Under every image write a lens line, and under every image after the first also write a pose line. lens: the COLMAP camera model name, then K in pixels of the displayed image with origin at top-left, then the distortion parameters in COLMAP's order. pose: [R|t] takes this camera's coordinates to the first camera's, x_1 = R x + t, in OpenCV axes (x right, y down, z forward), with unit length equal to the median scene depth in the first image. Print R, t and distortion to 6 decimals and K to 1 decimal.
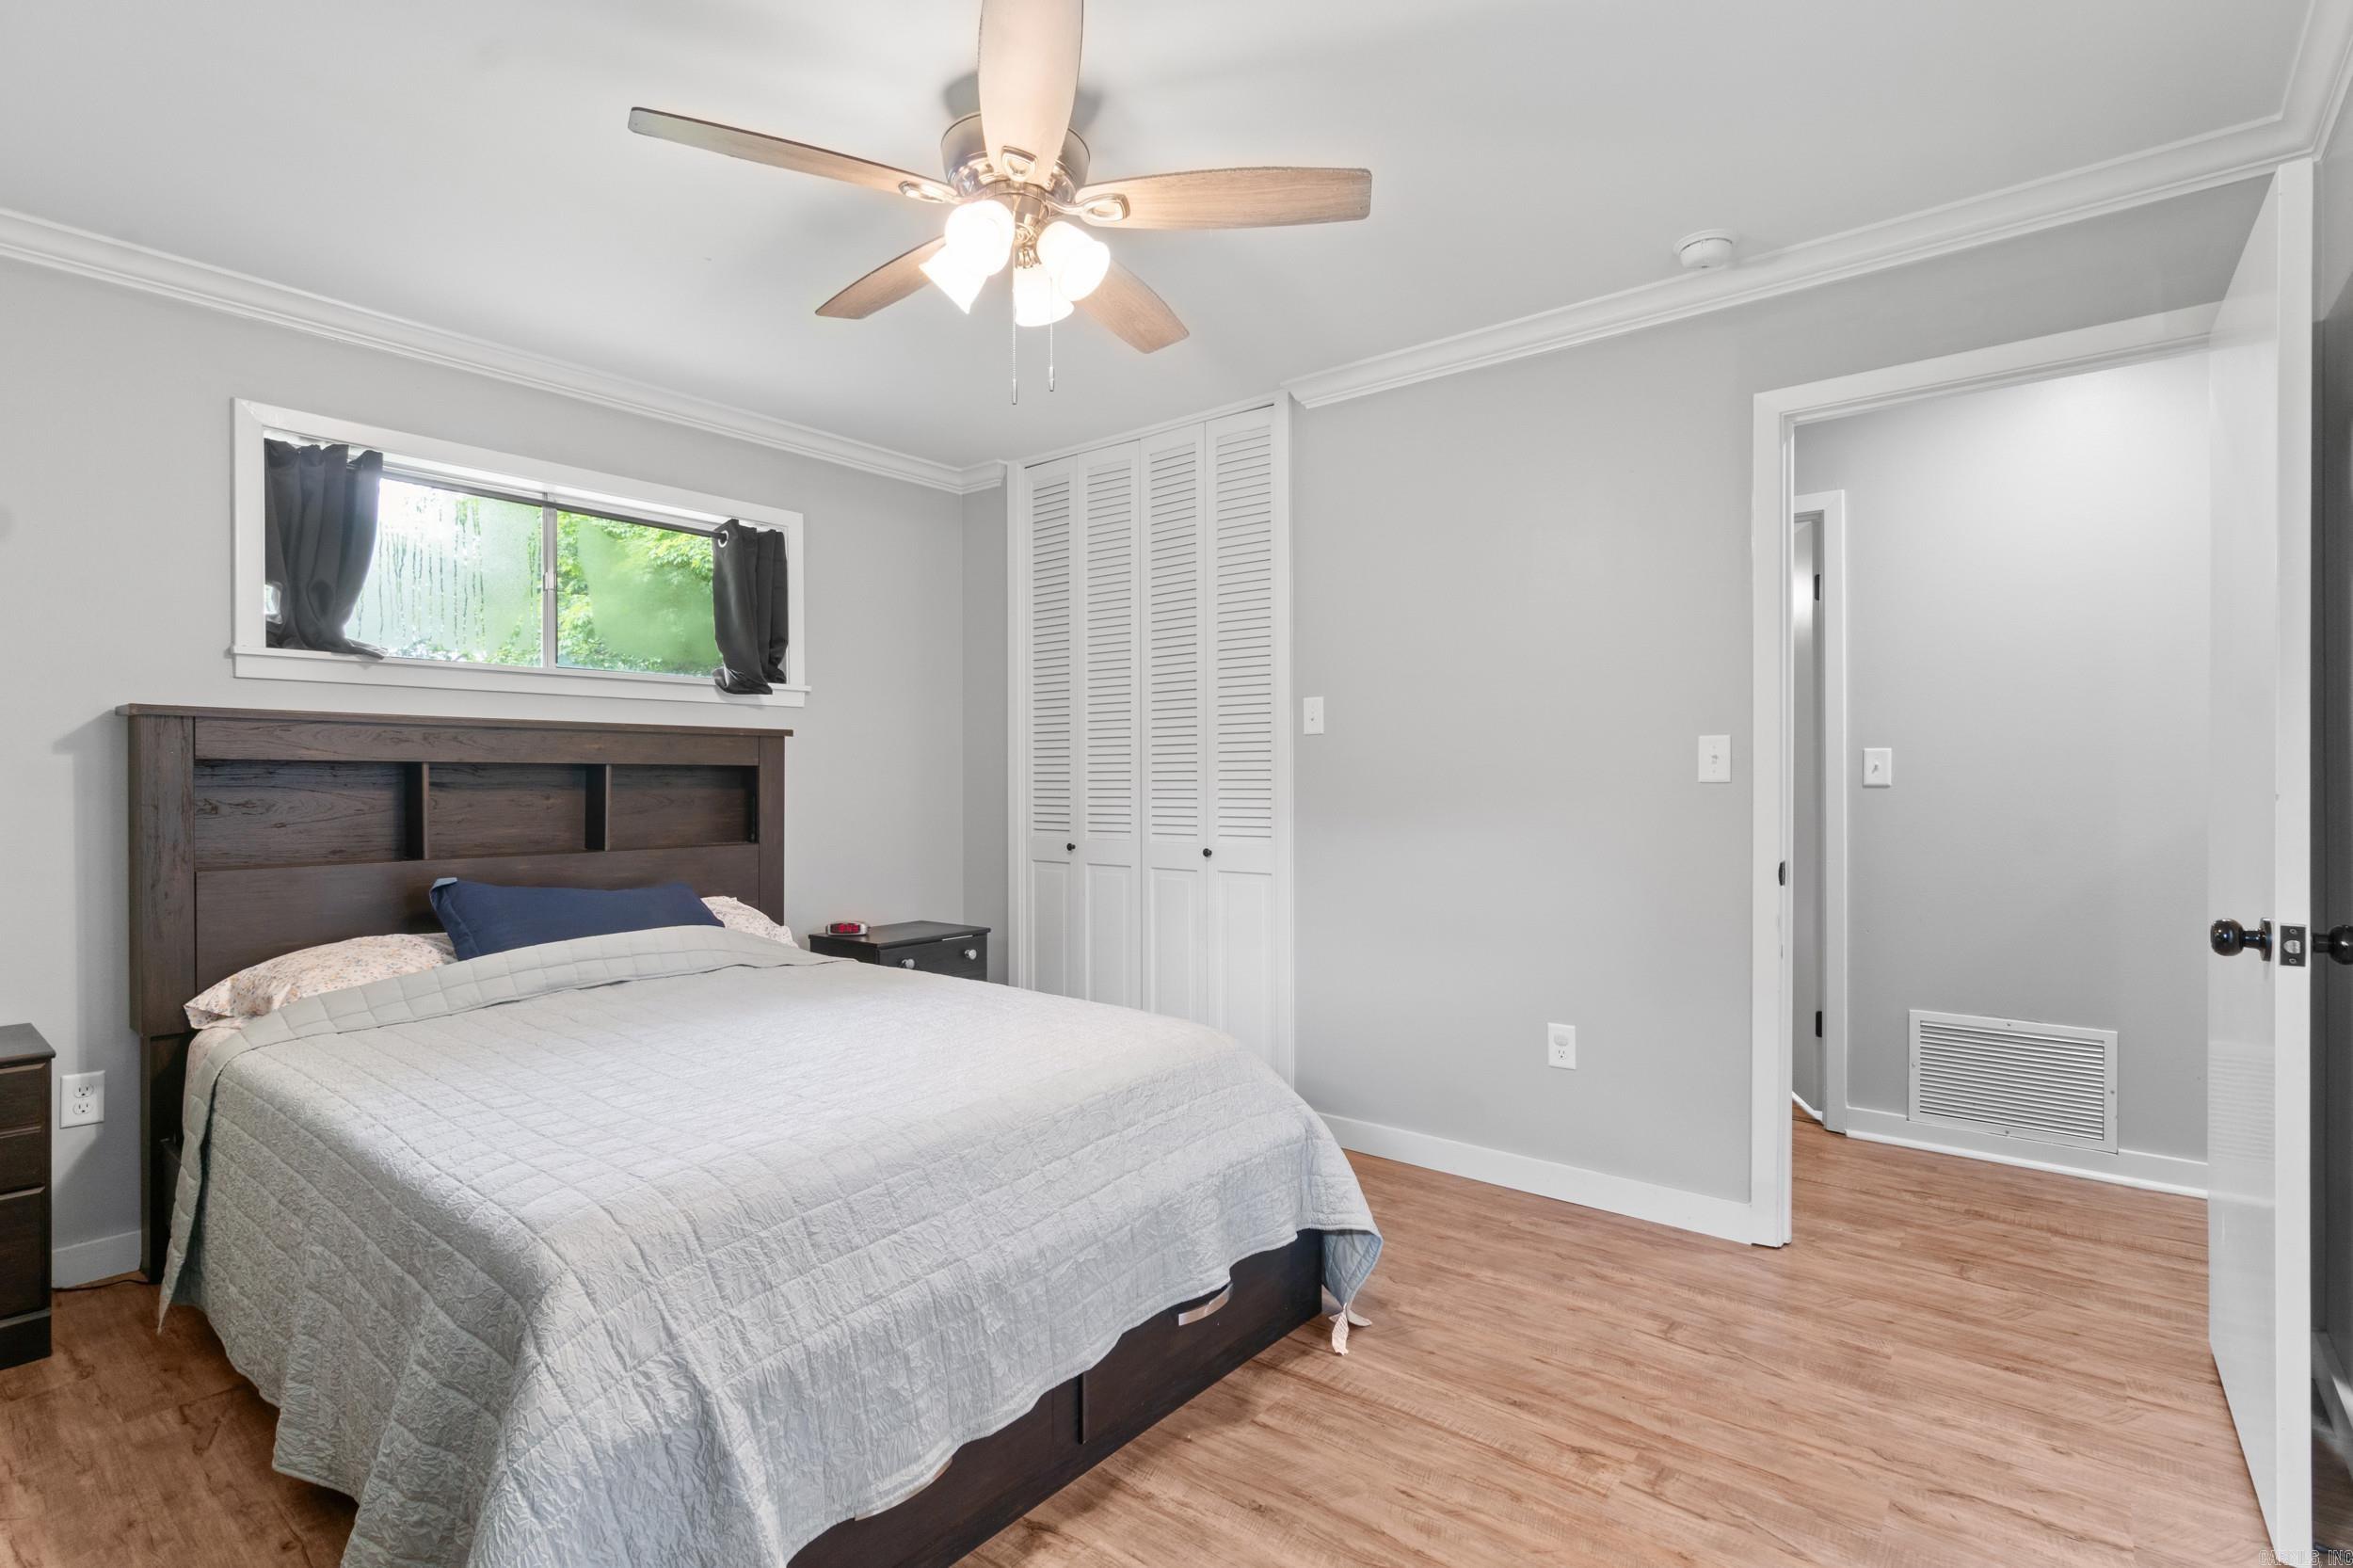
lens RADIAL K [[1111.4, 0, 1161.0], [0, 1111.4, 792.1], [0, 0, 1]] dist [-0.012688, 0.001093]
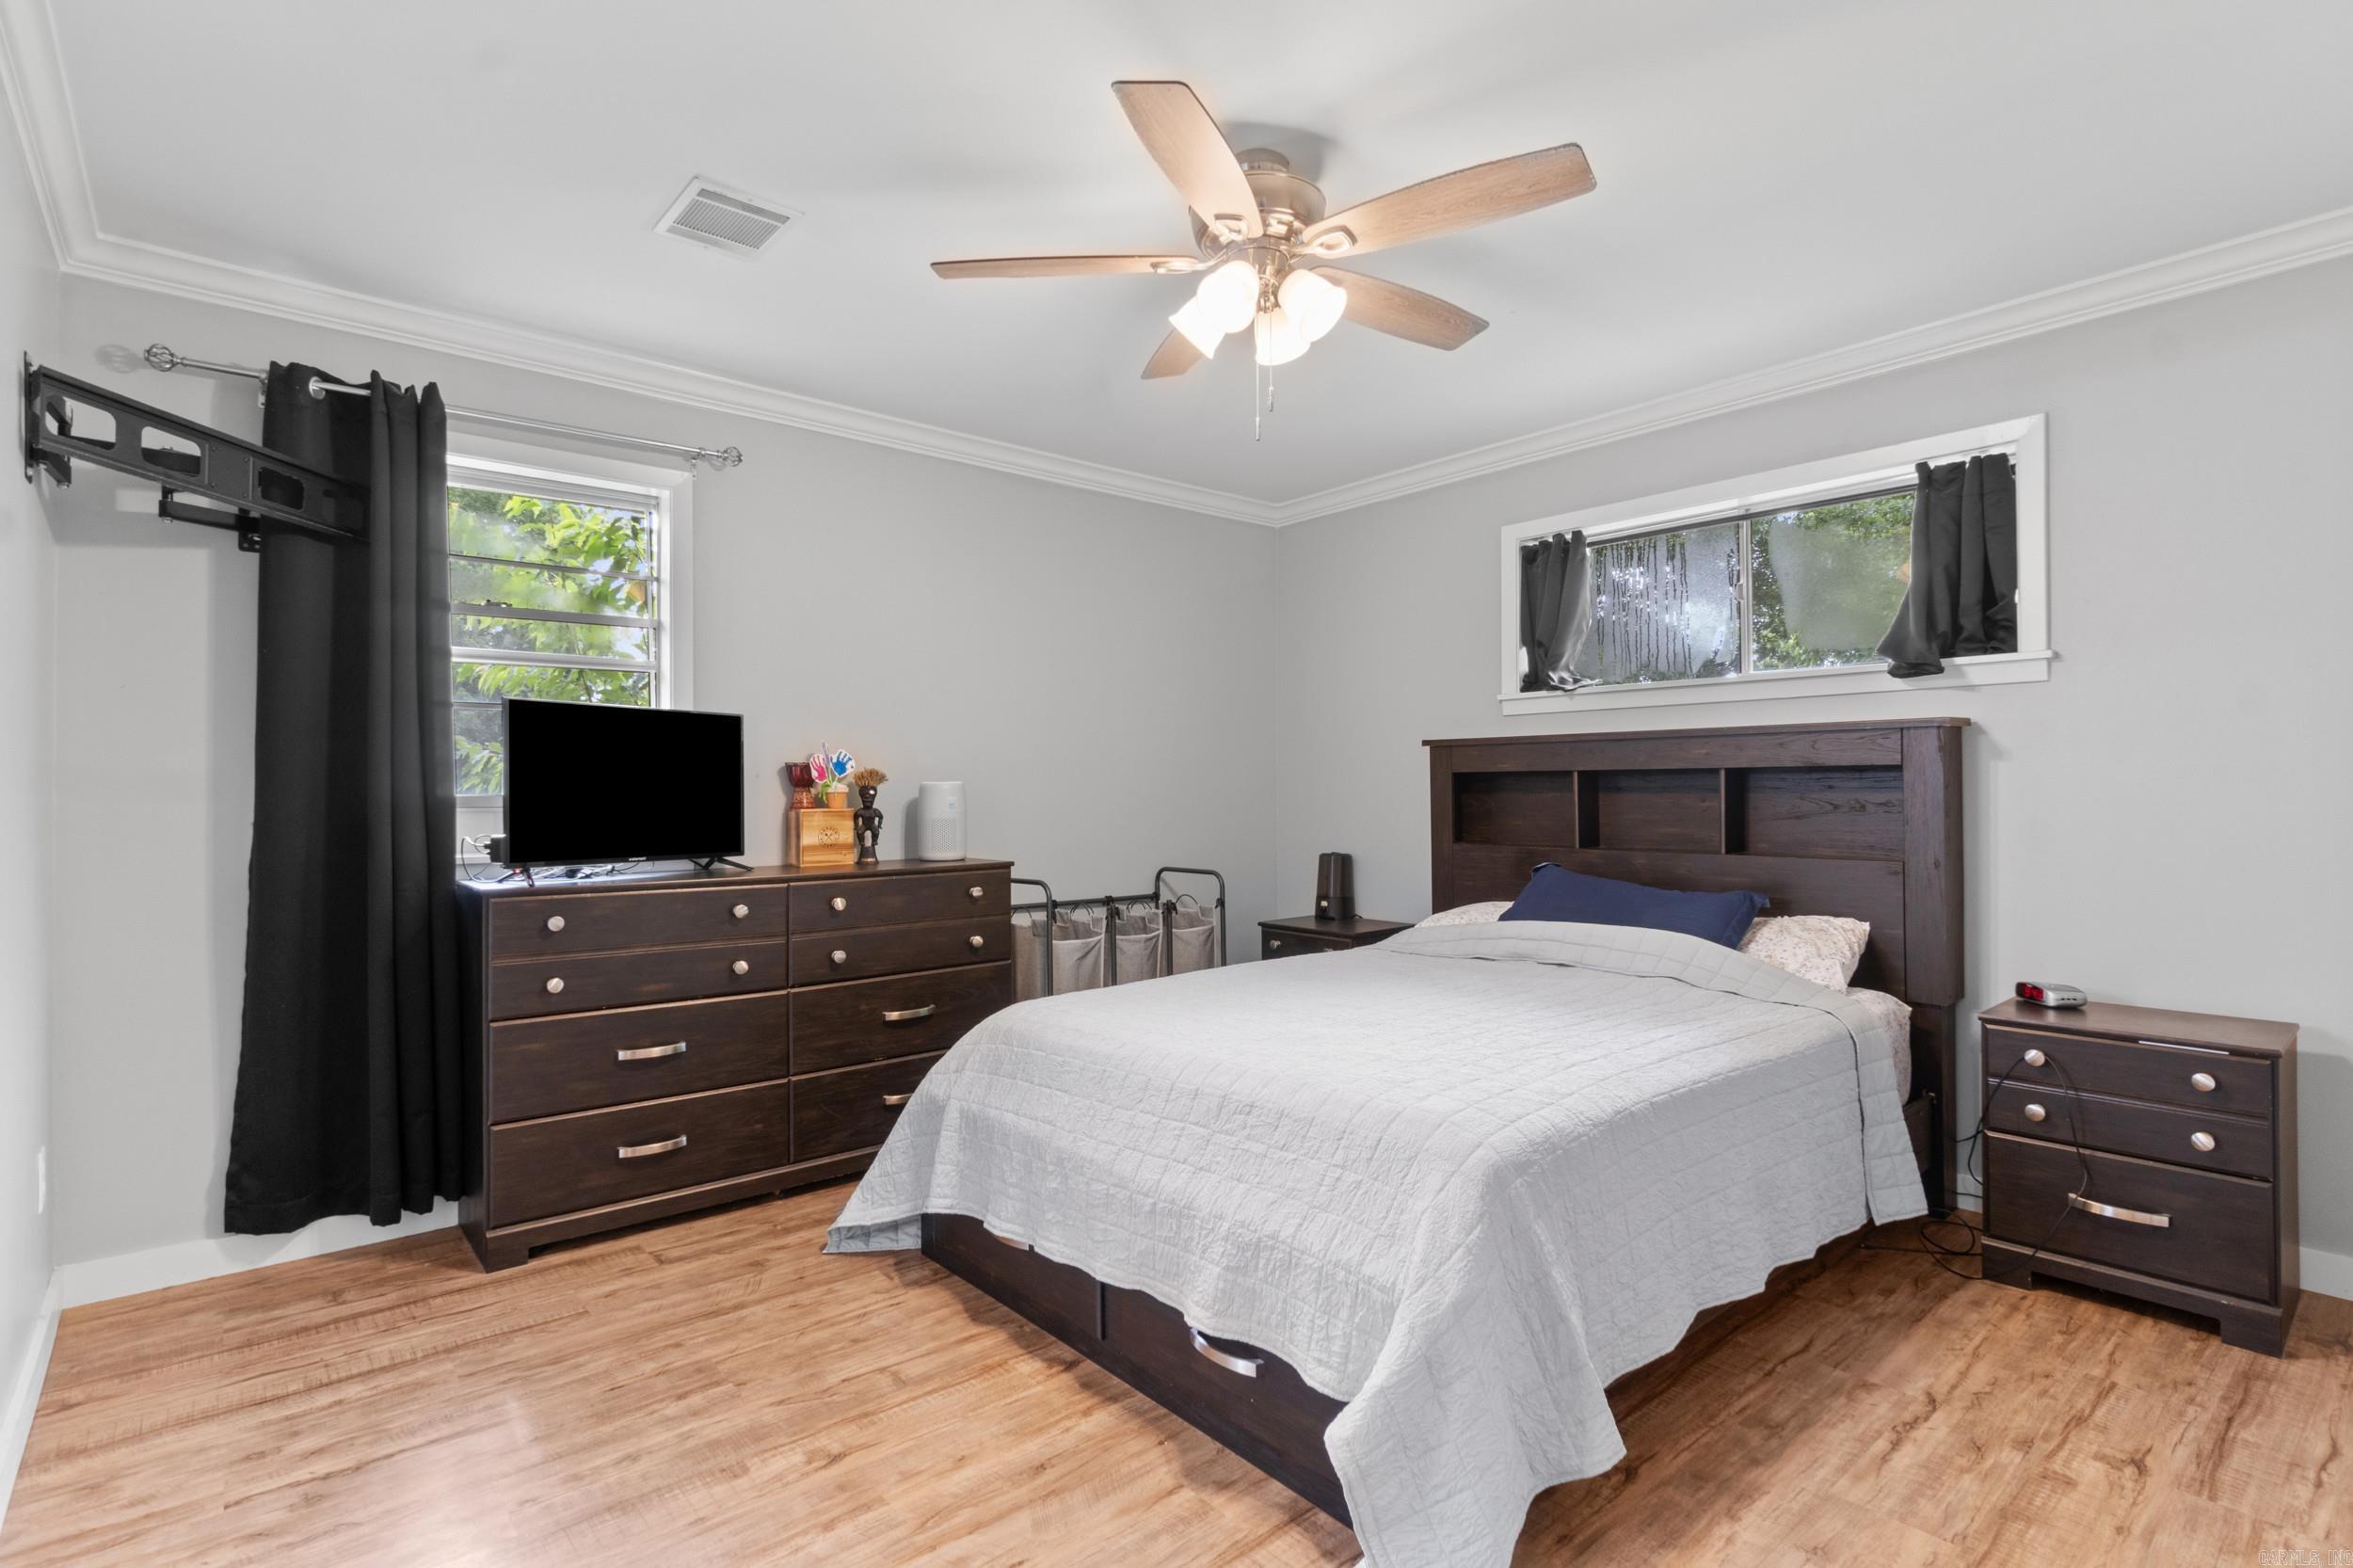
lens RADIAL K [[1111.4, 0, 1170.2], [0, 1111.4, 792.7], [0, 0, 1]] dist [-0.012688, 0.001093]
pose [[-0.168819, 0.005738, -0.985630, 0.685557], [-0.002334, 0.999978, 0.006222, -0.009537], [0.985644, 0.003351, -0.168802, 0.793760]]
